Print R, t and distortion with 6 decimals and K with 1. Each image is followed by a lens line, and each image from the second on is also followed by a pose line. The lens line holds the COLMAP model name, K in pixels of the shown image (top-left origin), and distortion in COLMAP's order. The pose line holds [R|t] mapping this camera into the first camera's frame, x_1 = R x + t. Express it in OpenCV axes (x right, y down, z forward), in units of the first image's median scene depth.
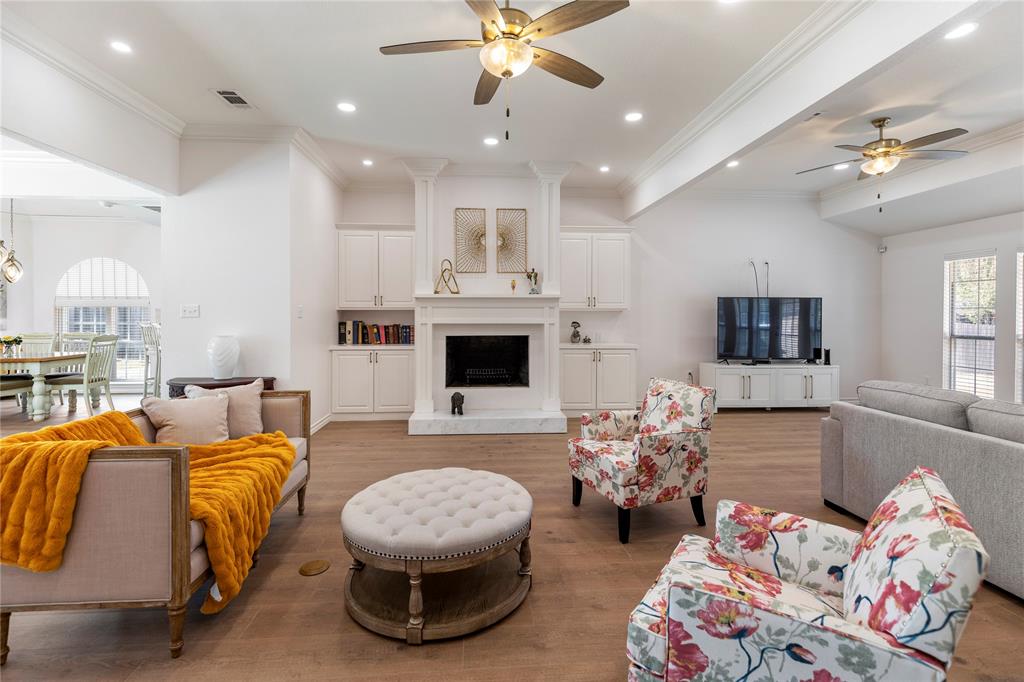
lens RADIAL K [[474.2, 0, 512.3], [0, 474.2, 314.6], [0, 0, 1]] dist [0.002558, 0.000452]
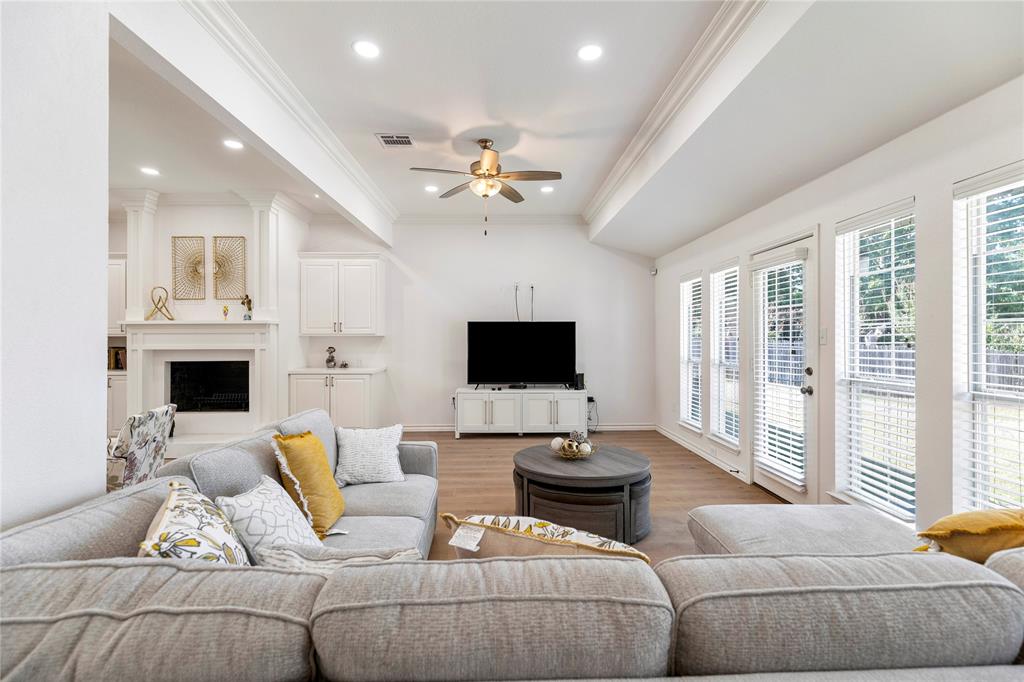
lens RADIAL K [[465.7, 0, 512.7], [0, 465.7, 337.3], [0, 0, 1]] dist [0.001502, 0.000207]
pose [[0.998721, -0.004604, -0.050358, 0.658671], [0.004425, 0.999983, -0.003666, -0.000435], [0.050374, 0.003439, 0.998724, 0.031124]]
